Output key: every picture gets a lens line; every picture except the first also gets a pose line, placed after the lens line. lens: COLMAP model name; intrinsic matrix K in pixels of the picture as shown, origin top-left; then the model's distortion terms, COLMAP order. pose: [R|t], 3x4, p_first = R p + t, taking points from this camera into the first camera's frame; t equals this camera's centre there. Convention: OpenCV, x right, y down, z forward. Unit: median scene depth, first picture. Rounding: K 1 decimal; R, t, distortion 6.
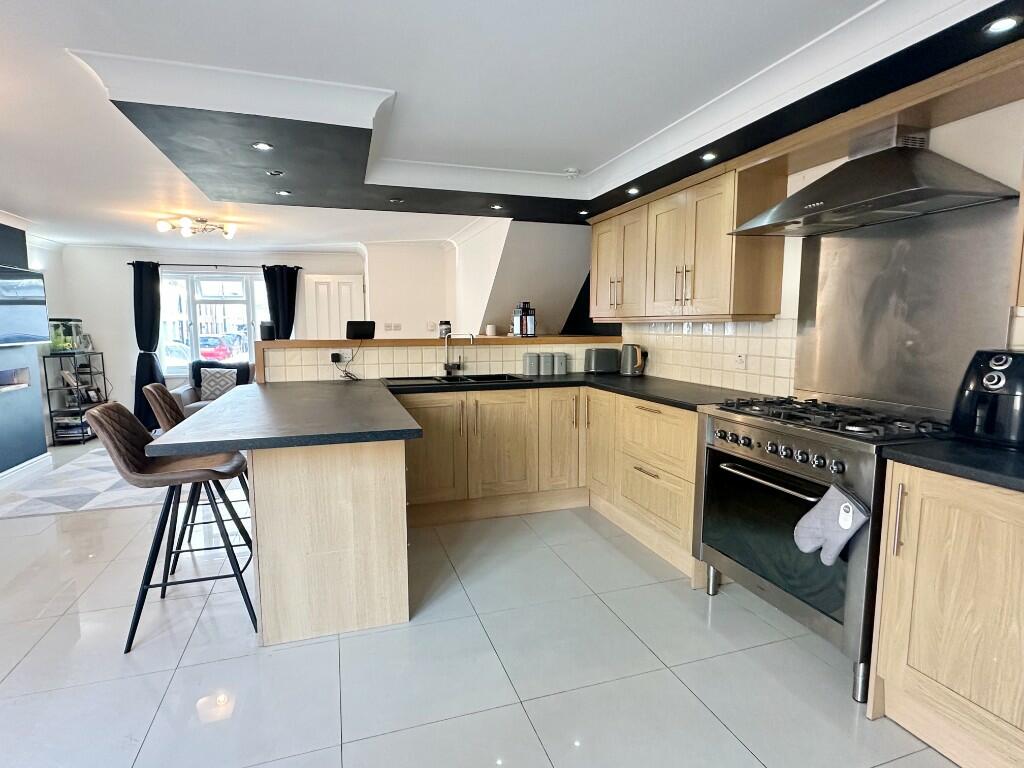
lens RADIAL K [[540.1, 0, 510.9], [0, 540.1, 387.0], [0, 0, 1]] dist [-0.004535, 0.000392]
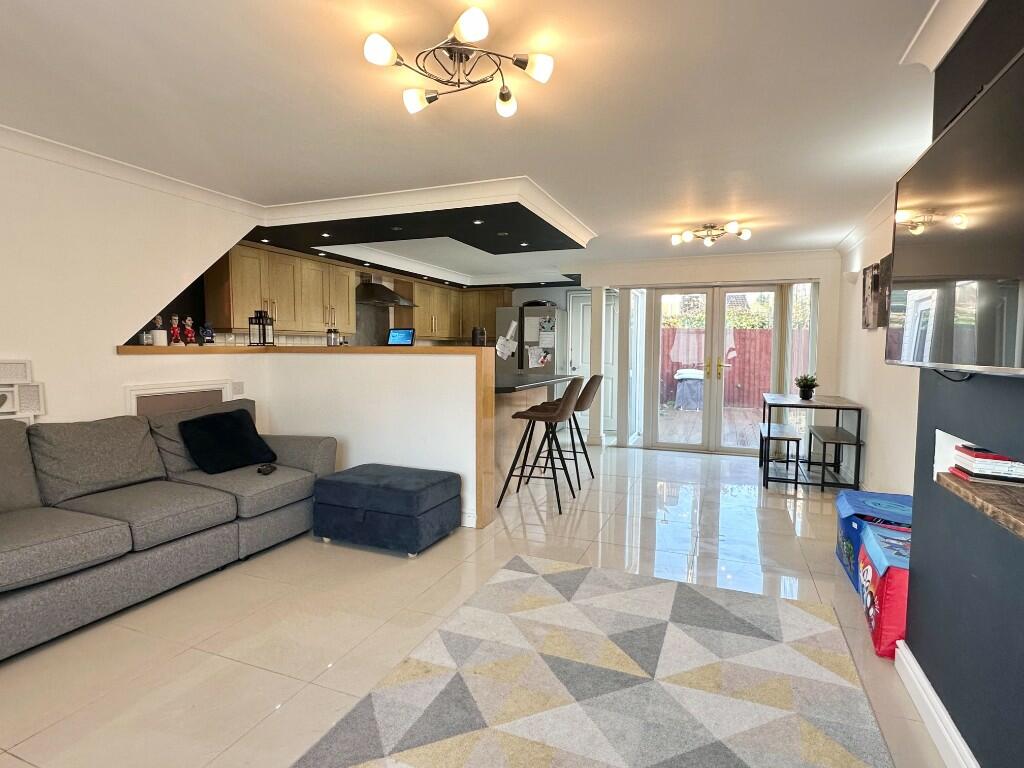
lens RADIAL K [[540.1, 0, 510.9], [0, 540.1, 387.0], [0, 0, 1]] dist [-0.004535, 0.000392]
pose [[-0.759945, -0.046556, 0.648317, -0.682424], [0.074456, 0.984631, 0.157983, -0.099826], [-0.645708, 0.168329, -0.744799, 1.027358]]
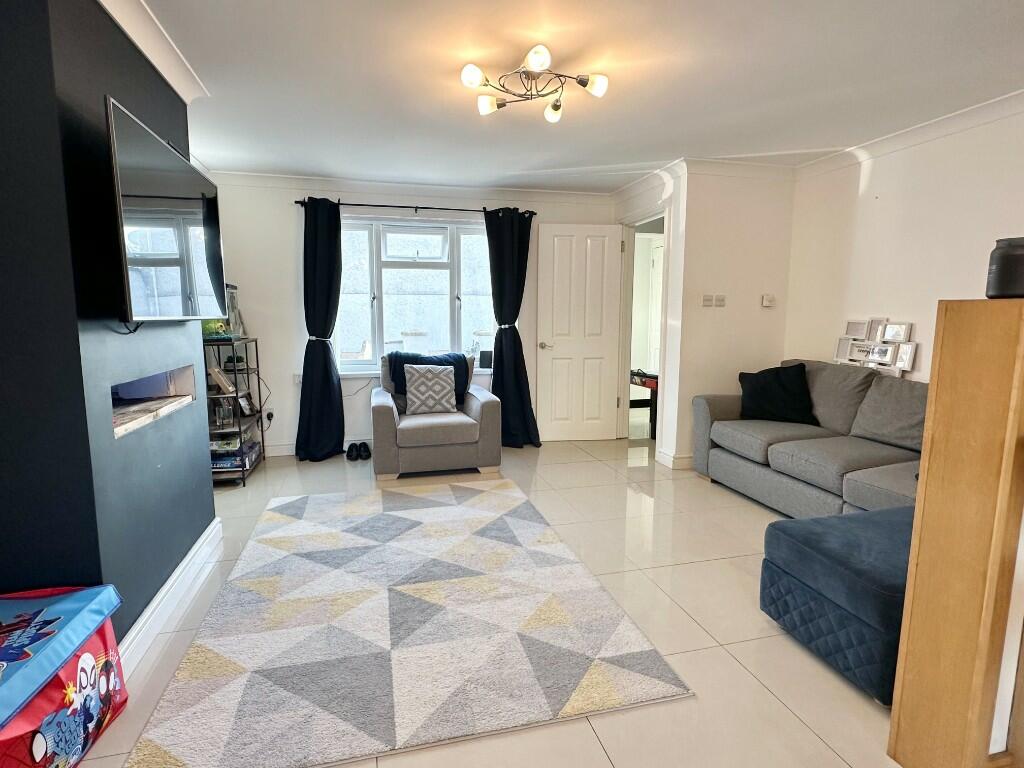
lens RADIAL K [[540.1, 0, 510.9], [0, 540.1, 387.0], [0, 0, 1]] dist [-0.004535, 0.000392]
pose [[0.997935, 0.012672, -0.062976, -0.438858], [-0.011688, 0.999804, 0.015964, -0.021090], [0.063166, -0.015195, 0.997887, 0.391132]]
